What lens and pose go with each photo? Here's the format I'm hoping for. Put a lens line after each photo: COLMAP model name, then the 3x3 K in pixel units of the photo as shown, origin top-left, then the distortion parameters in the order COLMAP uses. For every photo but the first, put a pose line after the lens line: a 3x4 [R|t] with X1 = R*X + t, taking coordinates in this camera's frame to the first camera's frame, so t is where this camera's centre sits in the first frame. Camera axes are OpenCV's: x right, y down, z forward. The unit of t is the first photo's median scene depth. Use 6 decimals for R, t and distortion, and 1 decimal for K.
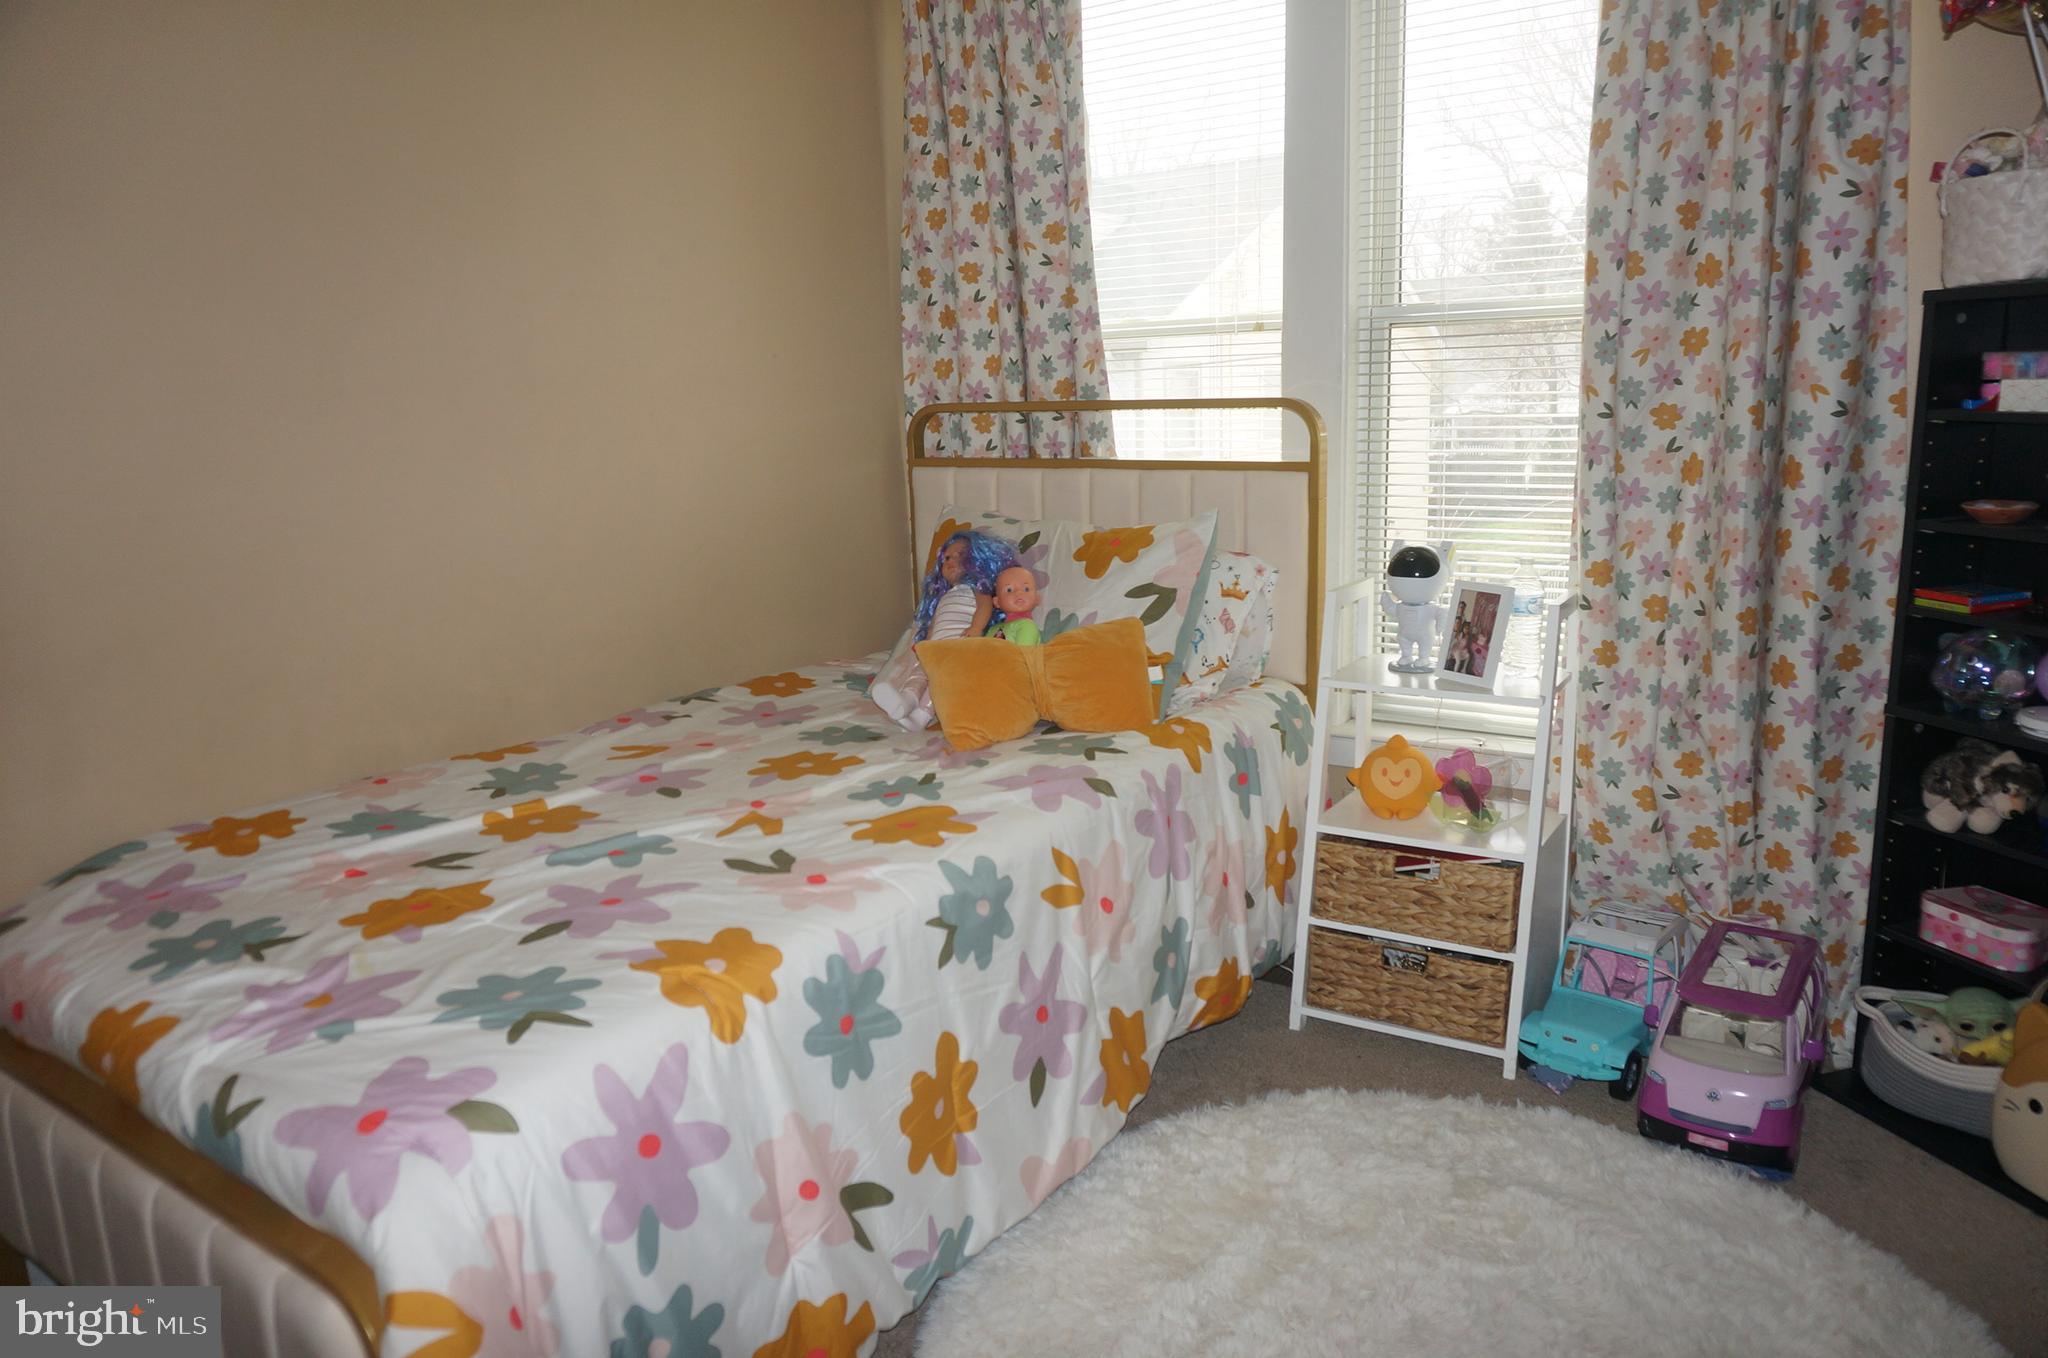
lens RADIAL K [[1366.6, 0, 1020.5], [0, 1366.6, 668.0], [0, 0, 1]] dist [-0.048052, 0.050191]
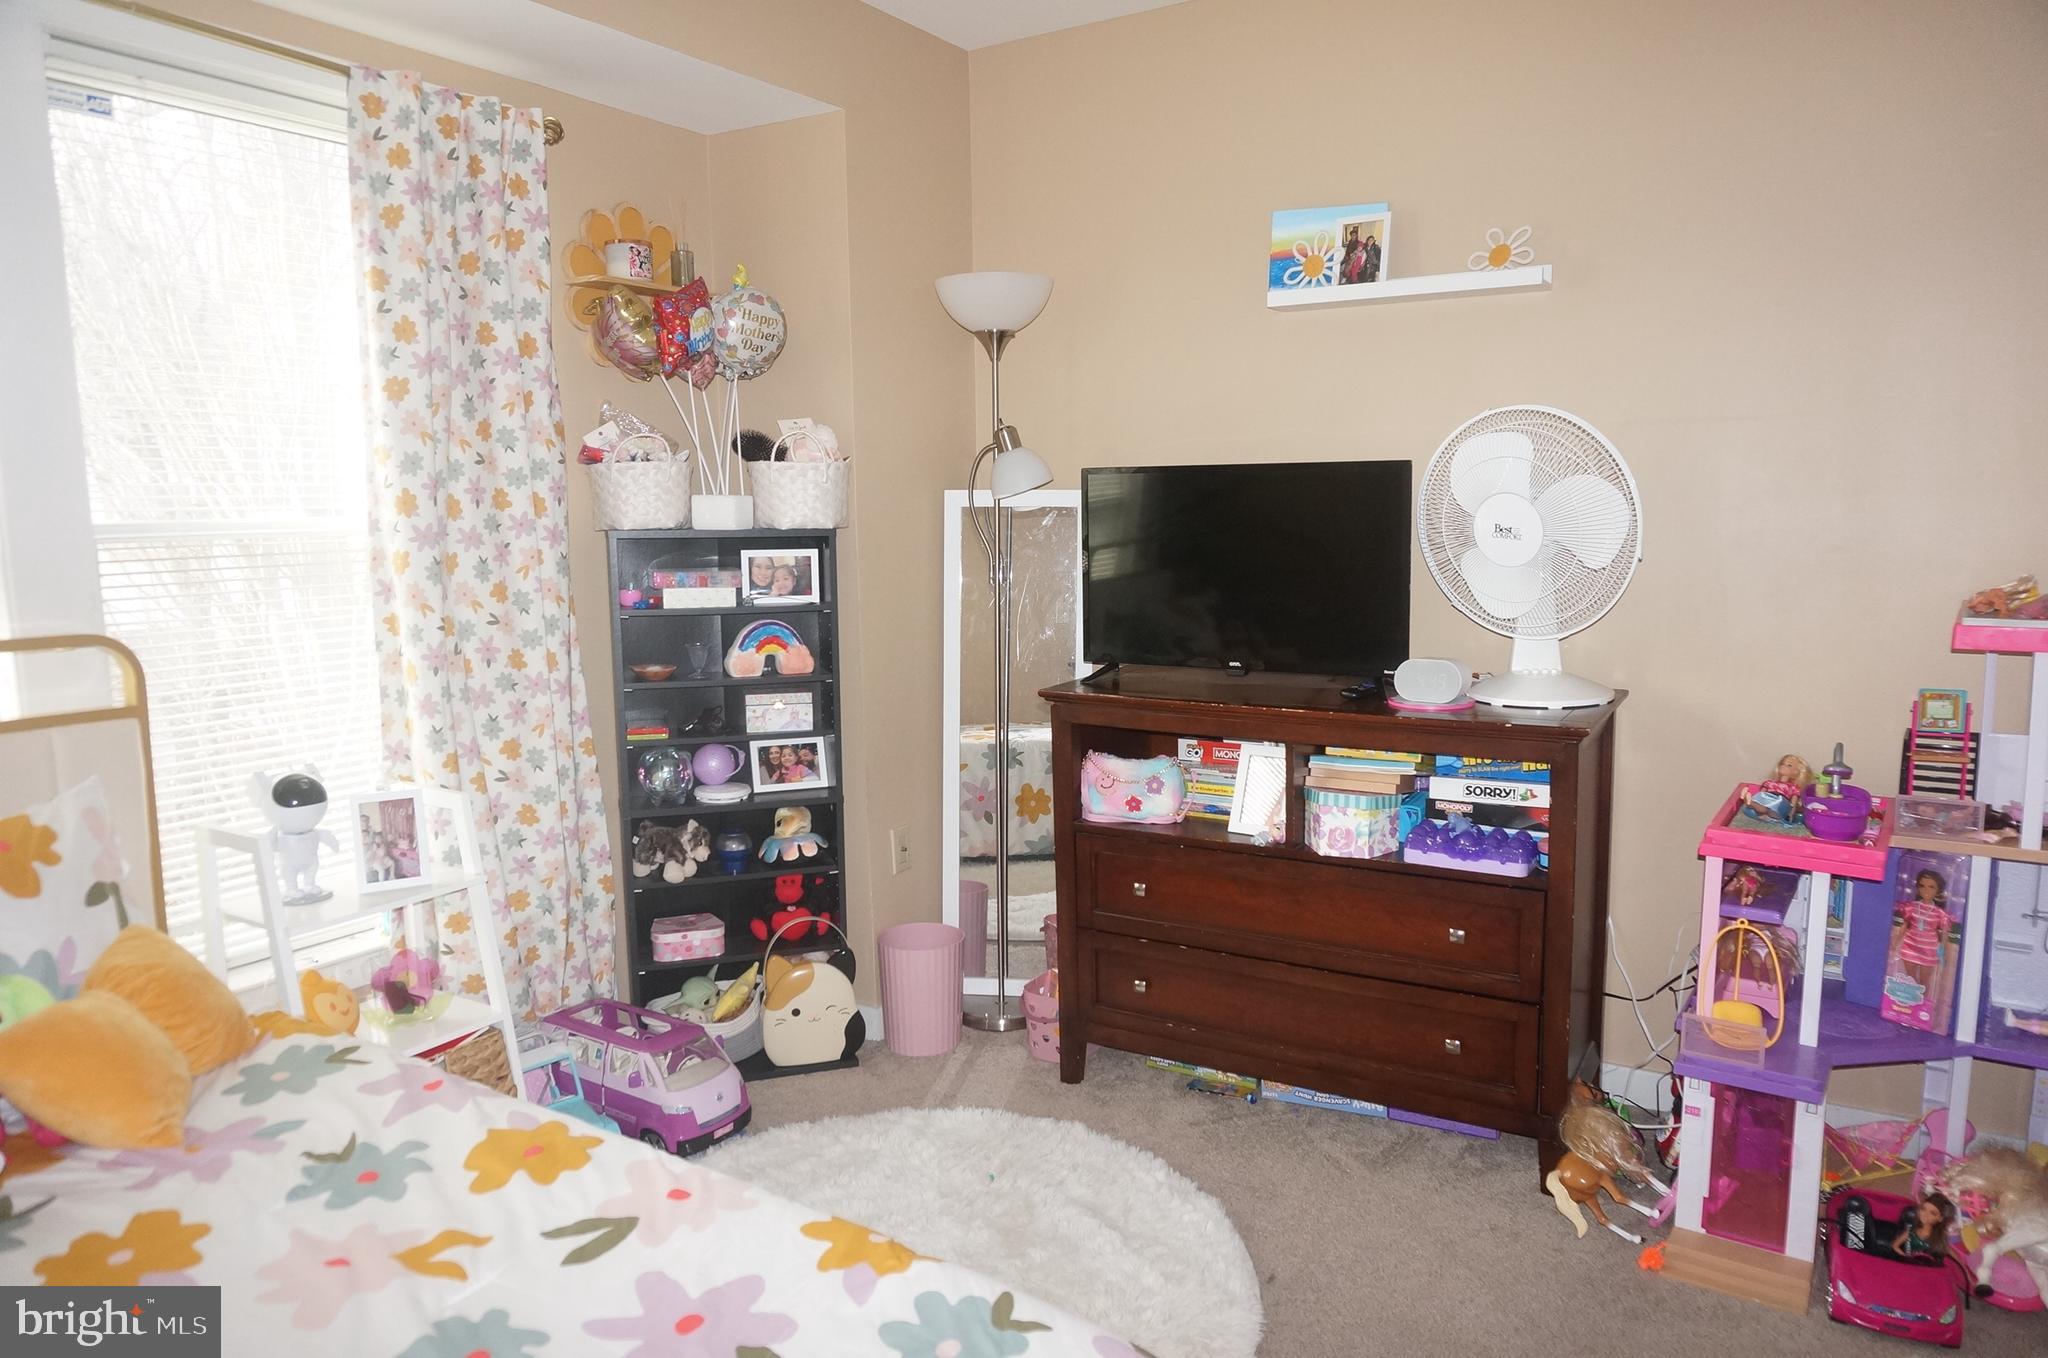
lens RADIAL K [[1366.6, 0, 1020.5], [0, 1366.6, 668.0], [0, 0, 1]] dist [-0.048052, 0.050191]
pose [[-0.043805, -0.085302, 0.995392, -0.778836], [0.213489, 0.972534, 0.092738, -0.161282], [-0.975963, 0.216567, -0.024391, 0.577174]]
